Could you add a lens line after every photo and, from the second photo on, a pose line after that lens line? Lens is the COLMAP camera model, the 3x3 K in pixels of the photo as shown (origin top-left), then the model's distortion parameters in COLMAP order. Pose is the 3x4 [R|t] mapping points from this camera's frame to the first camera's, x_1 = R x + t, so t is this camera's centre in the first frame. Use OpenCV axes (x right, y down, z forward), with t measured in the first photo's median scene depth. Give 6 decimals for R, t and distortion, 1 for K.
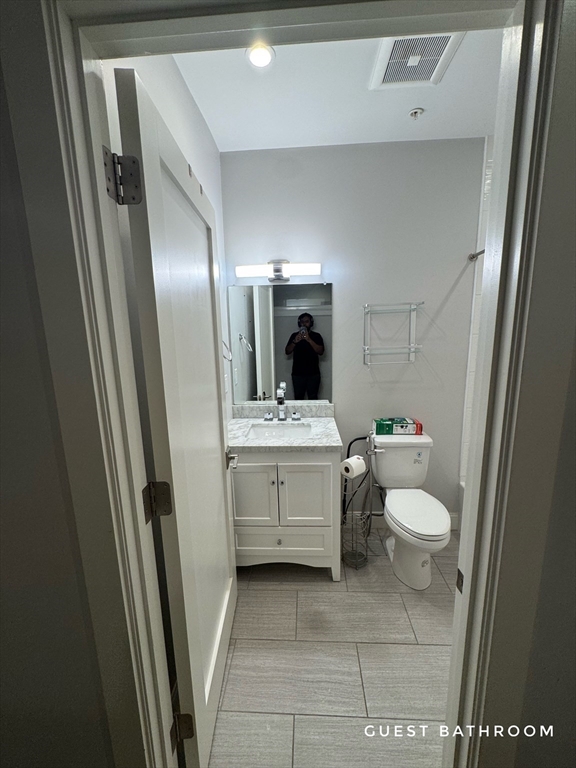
lens RADIAL K [[307.7, 0, 288.0], [0, 307.7, 384.0], [0, 0, 1]] dist [-0.000482, -0.000792]
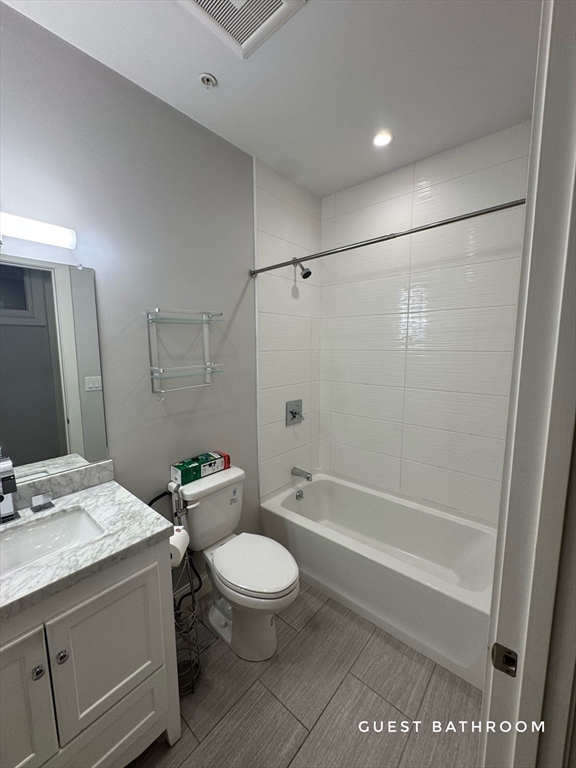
lens RADIAL K [[307.7, 0, 288.0], [0, 307.7, 384.0], [0, 0, 1]] dist [-0.000482, -0.000792]
pose [[0.608446, -0.076395, 0.789910, -0.126027], [0.125990, 0.992031, -0.001103, -0.045210], [-0.783531, 0.100192, 0.613222, 0.328889]]
